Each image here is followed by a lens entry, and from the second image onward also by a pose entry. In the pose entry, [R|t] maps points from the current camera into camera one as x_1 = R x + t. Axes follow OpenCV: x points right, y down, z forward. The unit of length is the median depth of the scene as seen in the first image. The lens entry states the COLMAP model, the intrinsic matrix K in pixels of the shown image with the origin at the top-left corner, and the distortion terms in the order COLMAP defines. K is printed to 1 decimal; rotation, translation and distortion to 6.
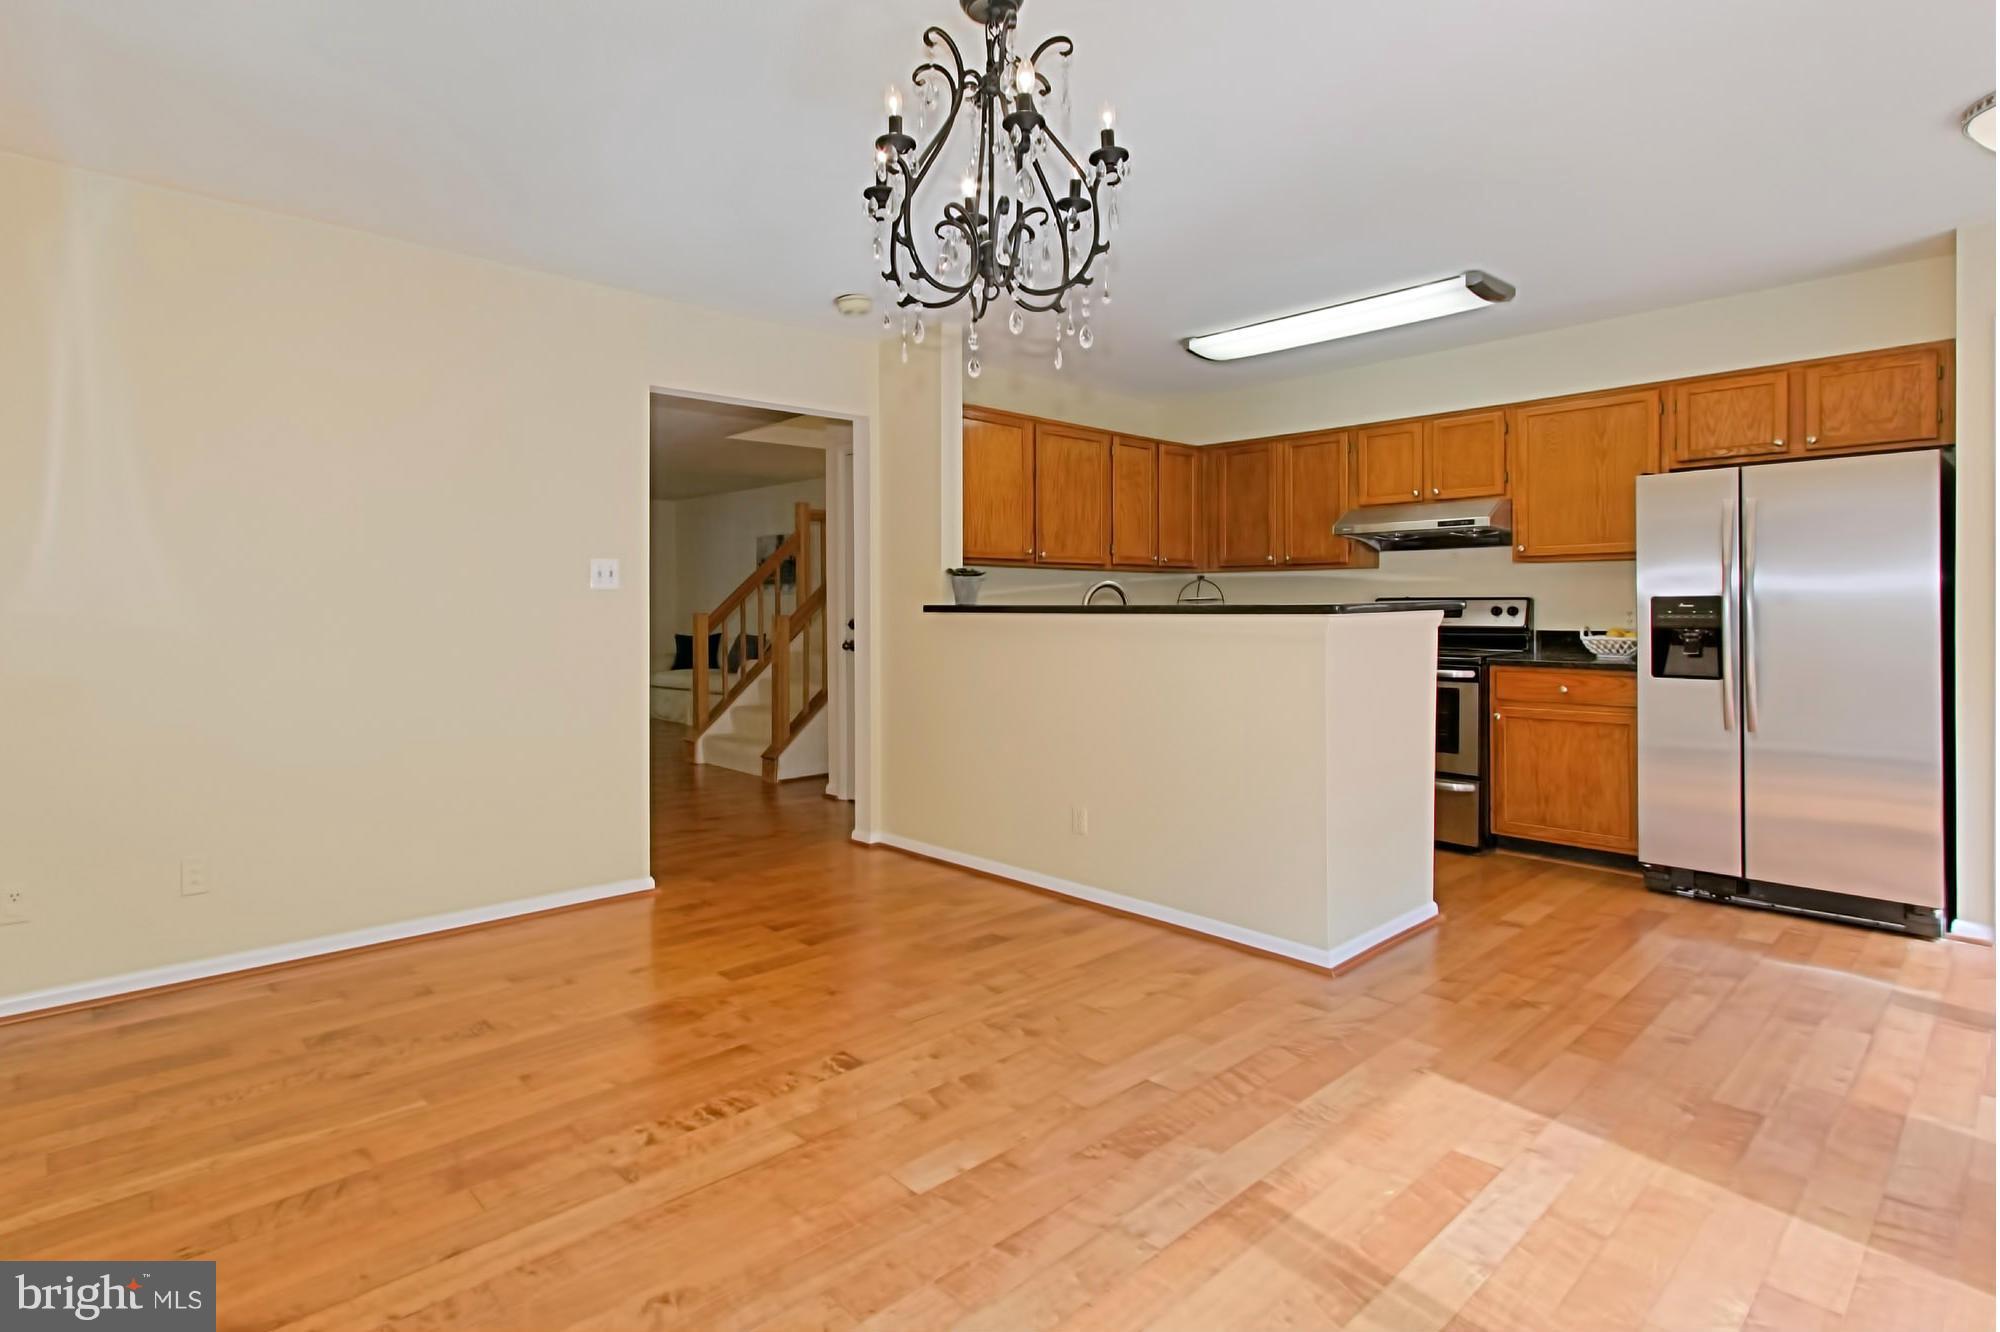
lens RADIAL K [[1004.1, 0, 931.5], [0, 1004.1, 585.4], [0, 0, 1]] dist [0.003381, 0.003025]
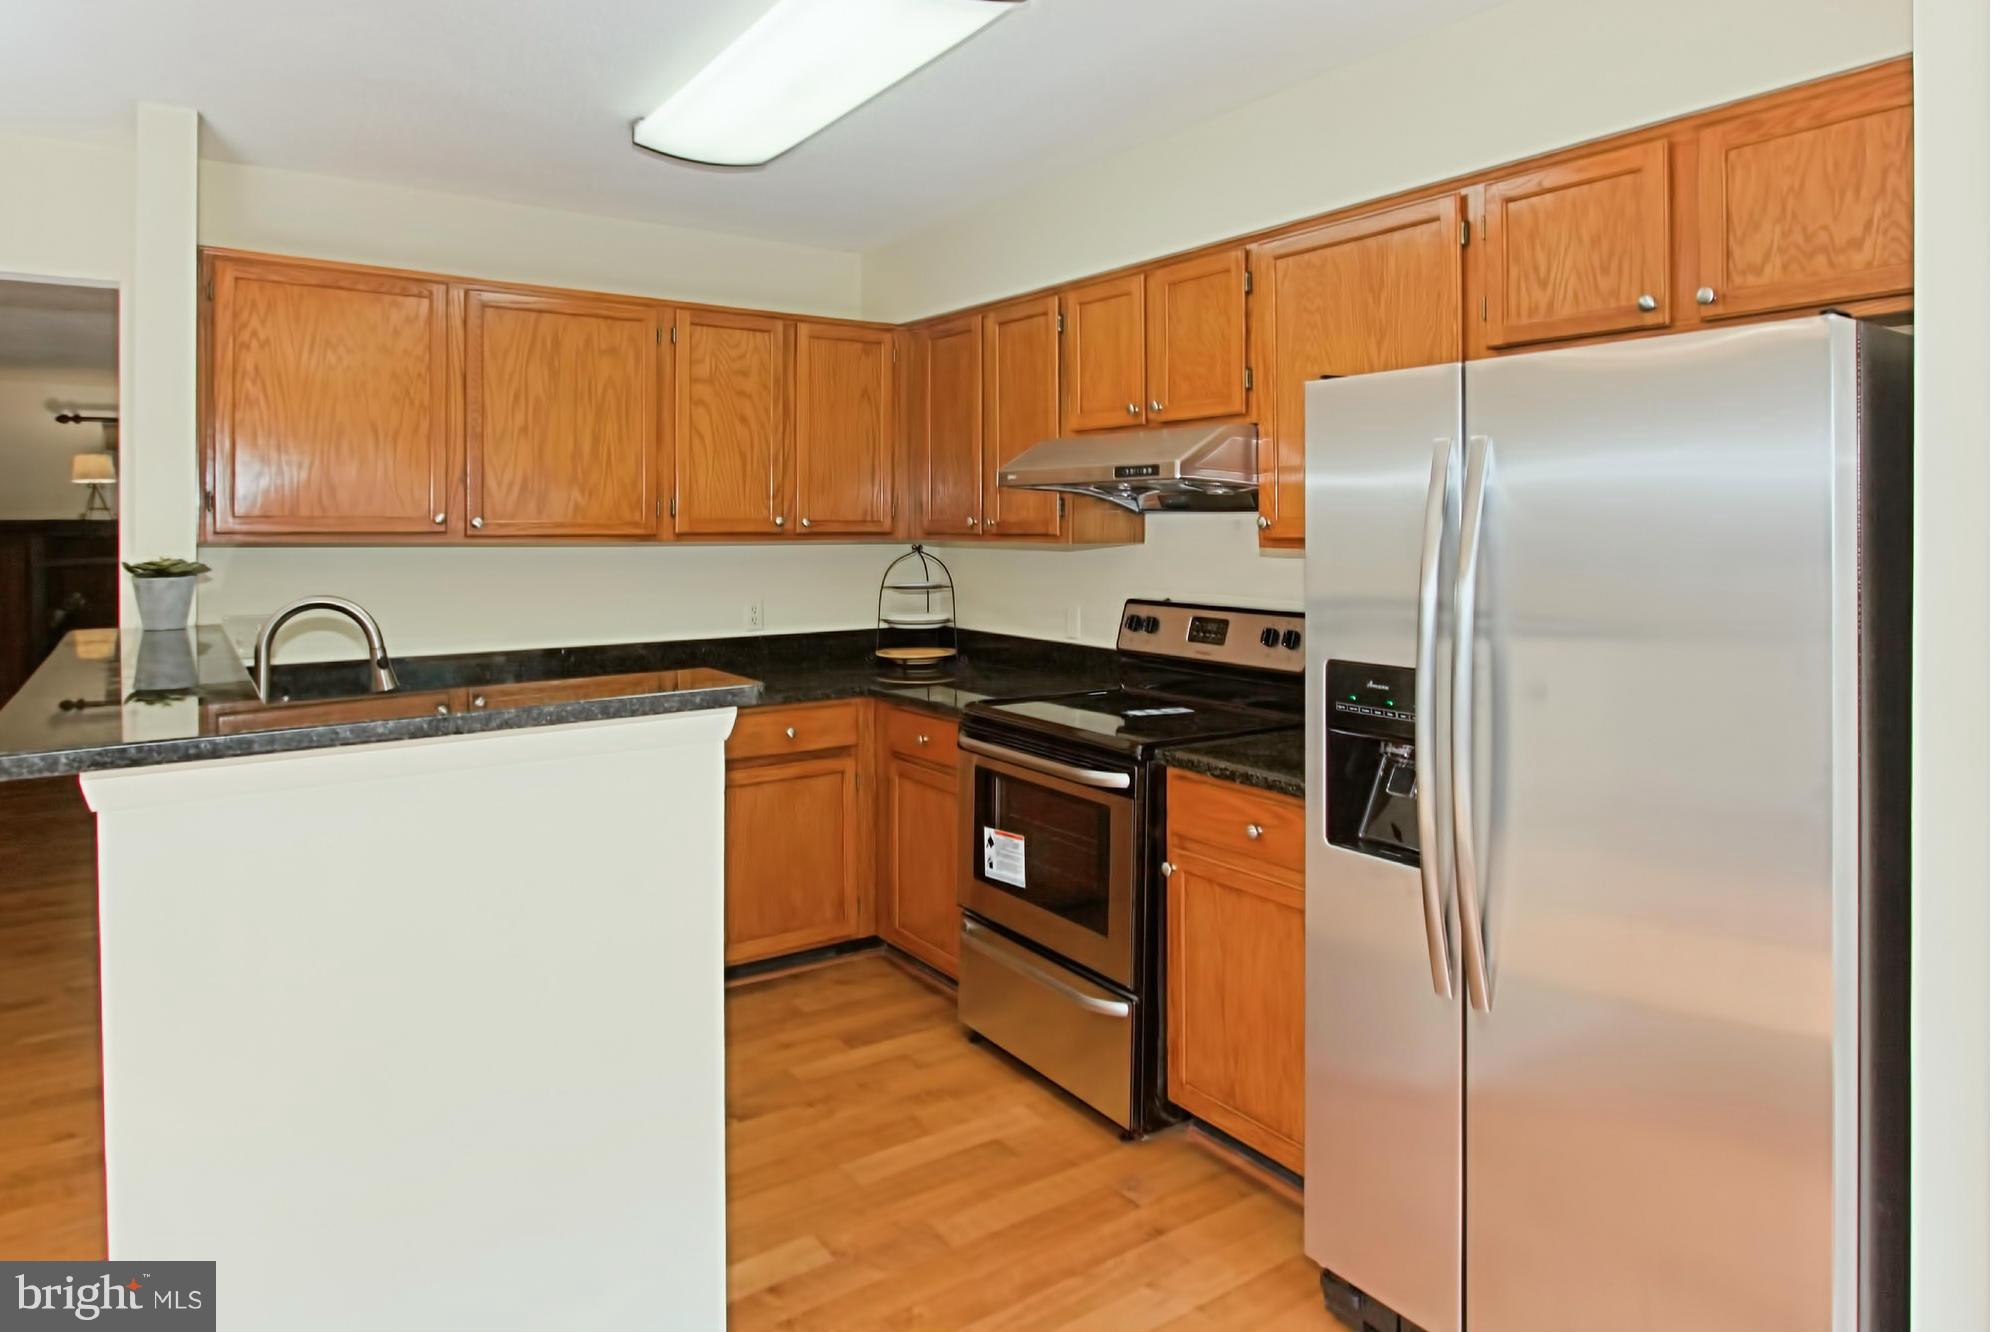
lens RADIAL K [[1228.8, 0, 1059.5], [0, 1228.8, 506.3], [0, 0, 1]] dist [-0.005719, 0.004918]
pose [[0.995750, 0.001106, -0.092090, 0.579109], [-0.000439, 0.999974, 0.007266, -0.052675], [0.092095, -0.007195, 0.995724, 0.408730]]
